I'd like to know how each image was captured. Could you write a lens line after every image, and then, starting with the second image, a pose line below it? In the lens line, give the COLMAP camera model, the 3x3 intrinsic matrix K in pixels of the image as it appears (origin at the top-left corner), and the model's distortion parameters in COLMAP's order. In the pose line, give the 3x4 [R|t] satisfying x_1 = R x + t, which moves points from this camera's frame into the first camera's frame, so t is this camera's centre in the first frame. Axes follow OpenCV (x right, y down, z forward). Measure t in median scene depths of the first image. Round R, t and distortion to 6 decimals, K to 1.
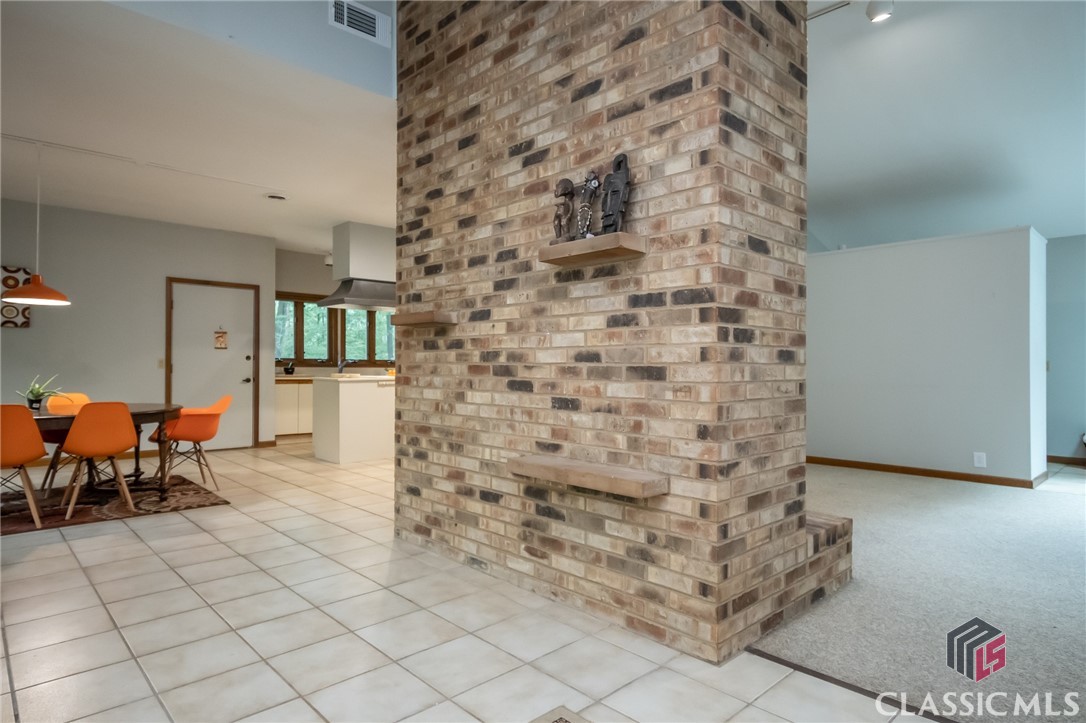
lens RADIAL K [[614.4, 0, 542.6], [0, 614.4, 365.3], [0, 0, 1]] dist [0.000775, 0.000217]
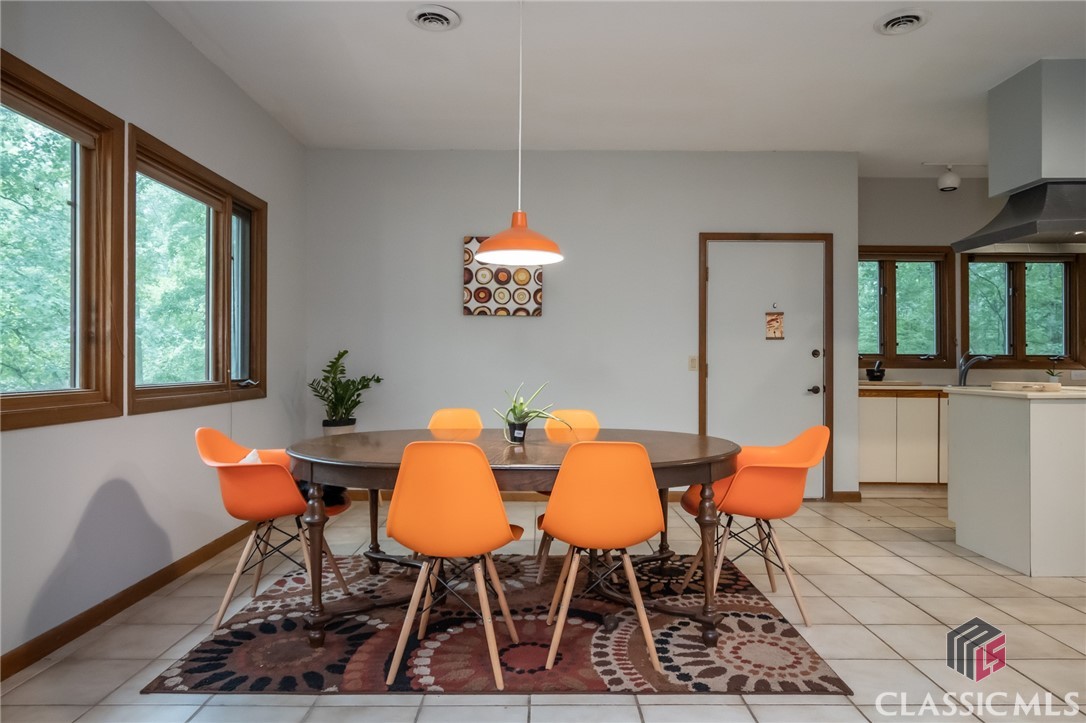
lens RADIAL K [[706.7, 0, 542.0], [0, 706.7, 362.4], [0, 0, 1]] dist [0.005487, -0.001664]
pose [[0.731219, -0.005351, -0.682122, -0.218222], [0.001853, 0.999981, -0.005858, 0.000600], [0.682140, 0.003020, 0.731215, 0.329494]]
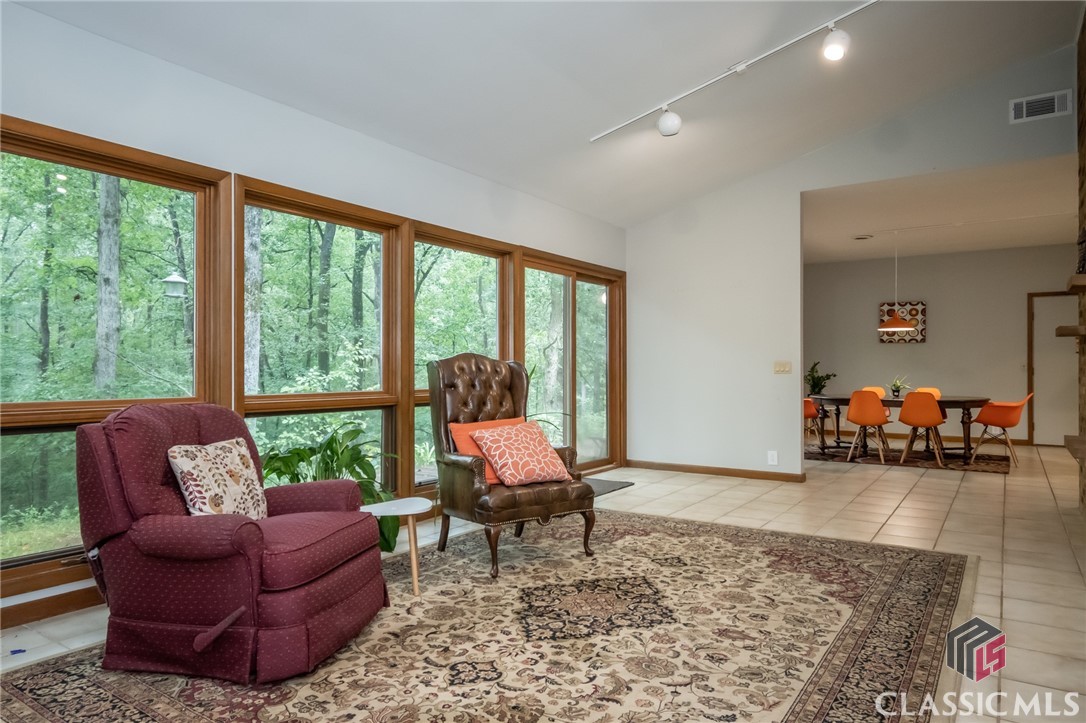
lens RADIAL K [[660.2, 0, 542.4], [0, 660.2, 368.1], [0, 0, 1]] dist [-0.001971, -0.000698]
pose [[0.206754, -0.005511, -0.978377, 0.434879], [0.004611, 0.999979, -0.004658, 0.001320], [0.978382, -0.003548, 0.206775, -0.171173]]
